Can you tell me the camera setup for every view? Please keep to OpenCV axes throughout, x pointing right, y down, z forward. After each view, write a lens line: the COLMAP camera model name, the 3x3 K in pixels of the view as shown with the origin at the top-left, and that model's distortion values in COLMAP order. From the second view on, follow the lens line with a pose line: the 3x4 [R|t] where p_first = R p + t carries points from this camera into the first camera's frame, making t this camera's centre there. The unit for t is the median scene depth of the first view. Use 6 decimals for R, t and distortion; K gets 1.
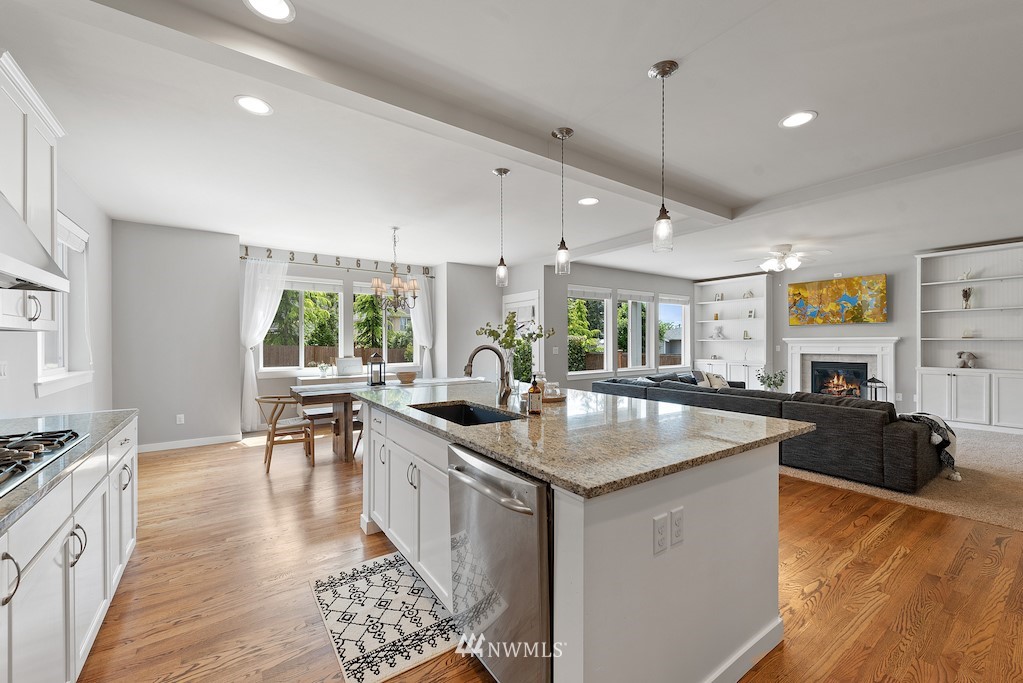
lens RADIAL K [[402.7, 0, 512.3], [0, 402.7, 343.0], [0, 0, 1]] dist [0.009205, 0.000029]
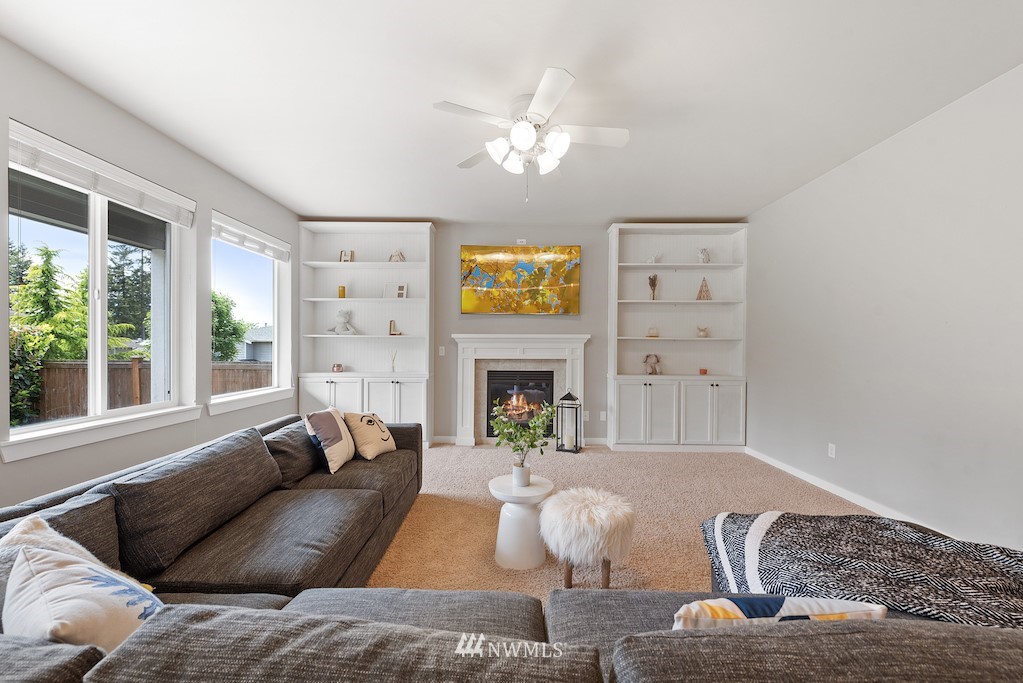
lens RADIAL K [[402.7, 0, 512.3], [0, 402.7, 343.0], [0, 0, 1]] dist [0.009205, 0.000029]
pose [[0.586103, 0.012863, 0.810134, 0.258830], [-0.007651, 0.999917, -0.010341, 0.008017], [-0.810200, -0.000137, 0.586153, 0.634986]]
